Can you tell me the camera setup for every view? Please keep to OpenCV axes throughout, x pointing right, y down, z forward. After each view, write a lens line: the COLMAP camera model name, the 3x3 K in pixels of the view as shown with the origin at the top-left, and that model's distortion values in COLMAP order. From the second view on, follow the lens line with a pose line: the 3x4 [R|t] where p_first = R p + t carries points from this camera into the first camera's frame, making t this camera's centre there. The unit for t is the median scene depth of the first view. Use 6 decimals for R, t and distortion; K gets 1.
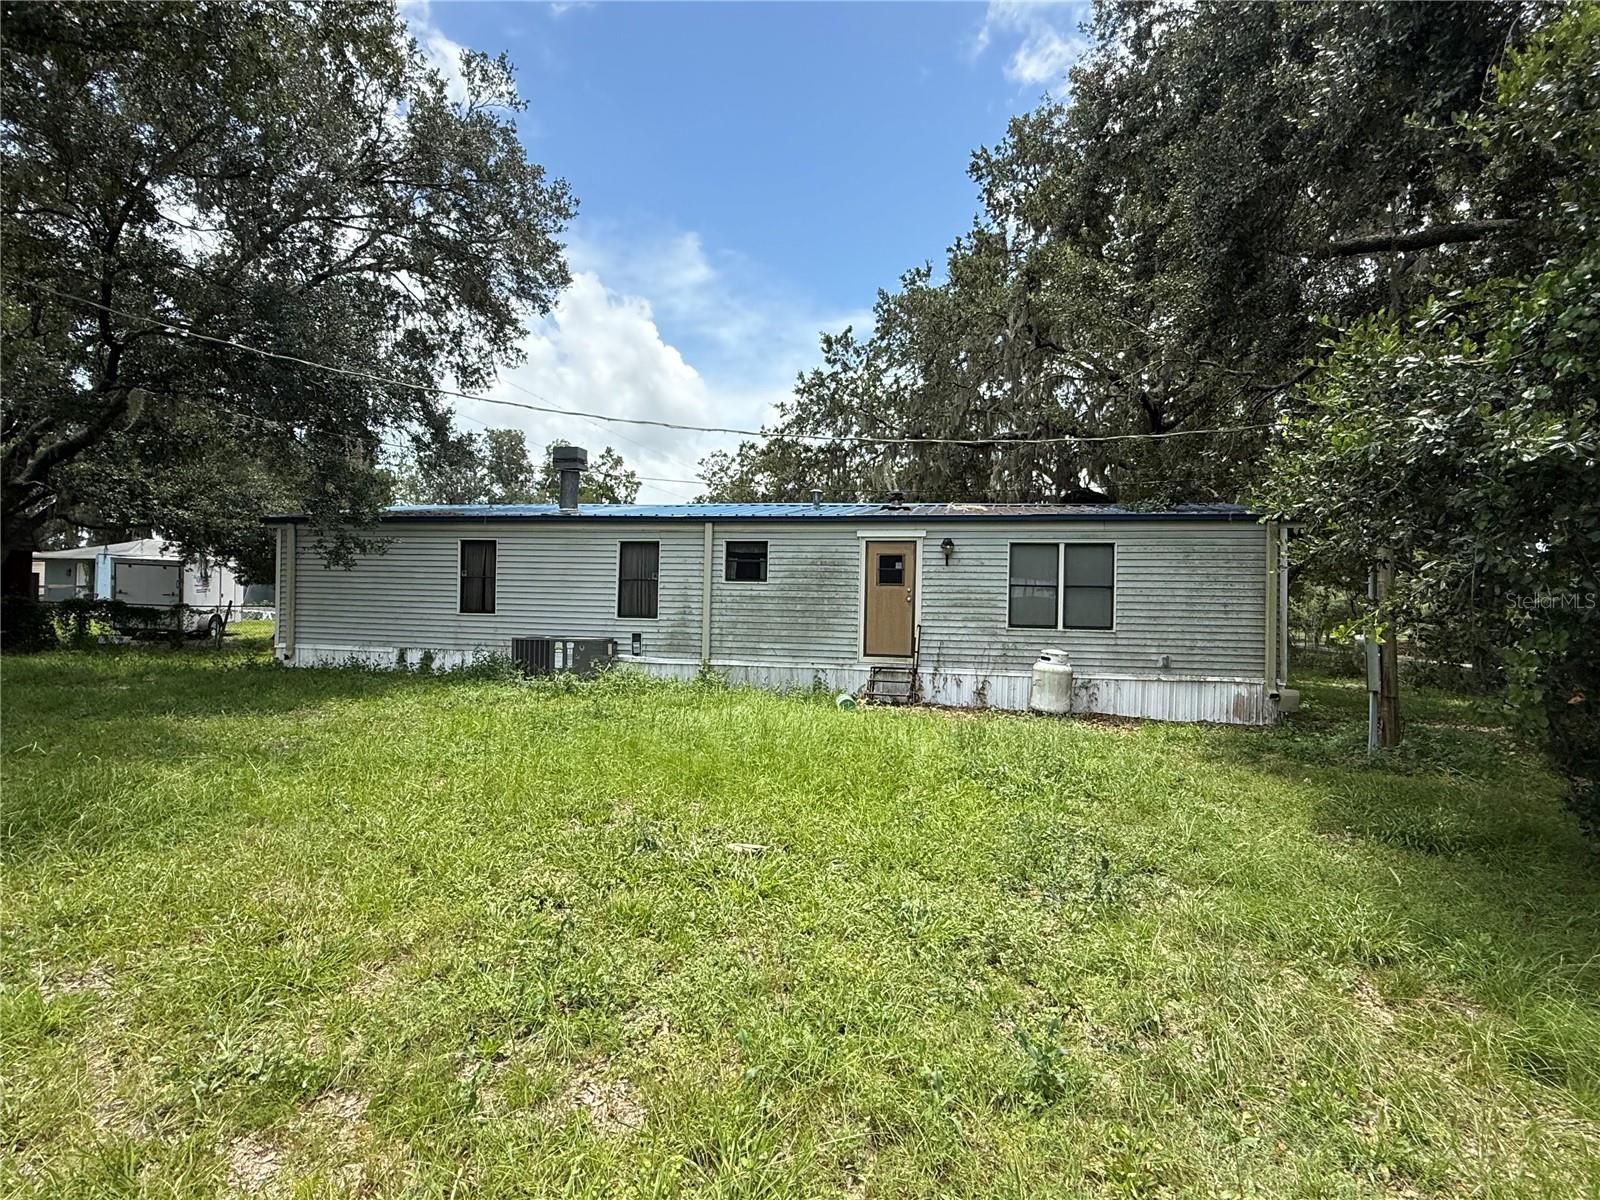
lens RADIAL K [[793.3, 0, 800.8], [0, 793.3, 597.5], [0, 0, 1]] dist [0.000137, -0.000029]
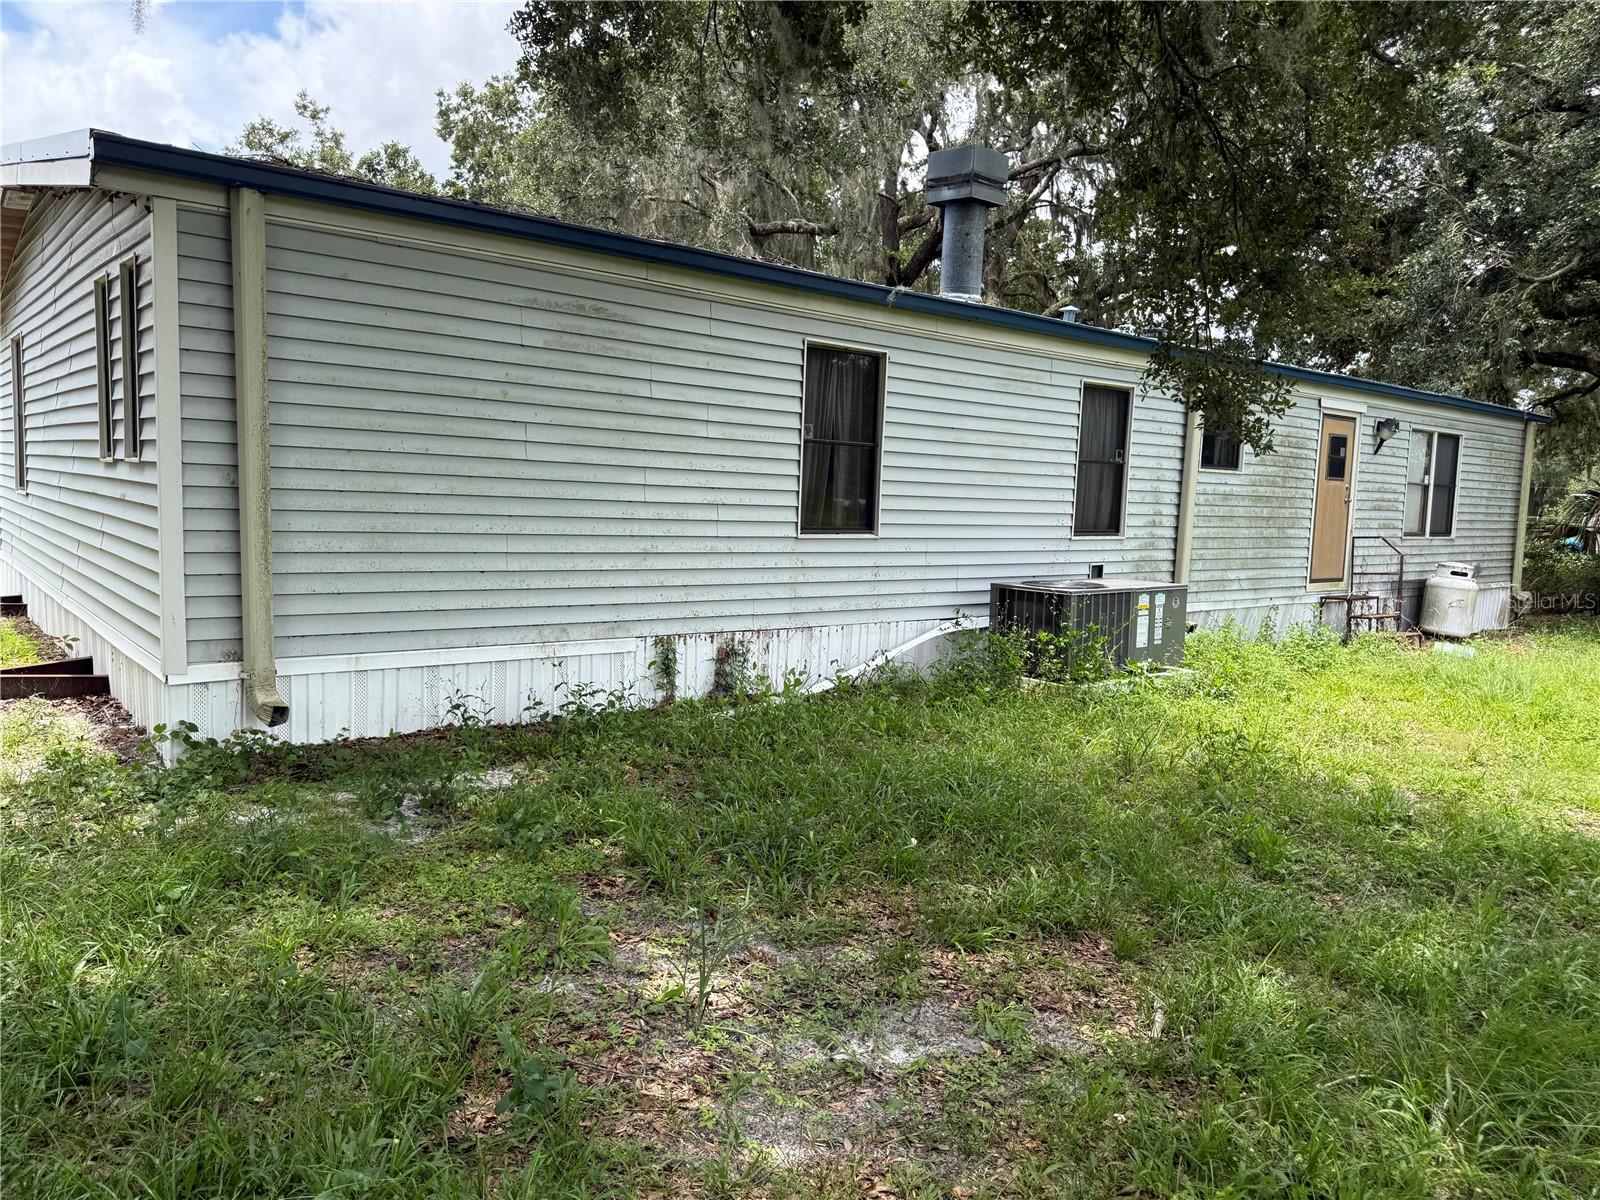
lens RADIAL K [[1127.1, 0, 800.1], [0, 1127.1, 599.9], [0, 0, 1]] dist [0.002525, 0.000055]
pose [[0.623692, -0.076263, 0.777941, -0.931493], [-0.032899, 0.991786, 0.123603, -0.017404], [-0.780977, -0.102683, 0.616061, 0.713006]]
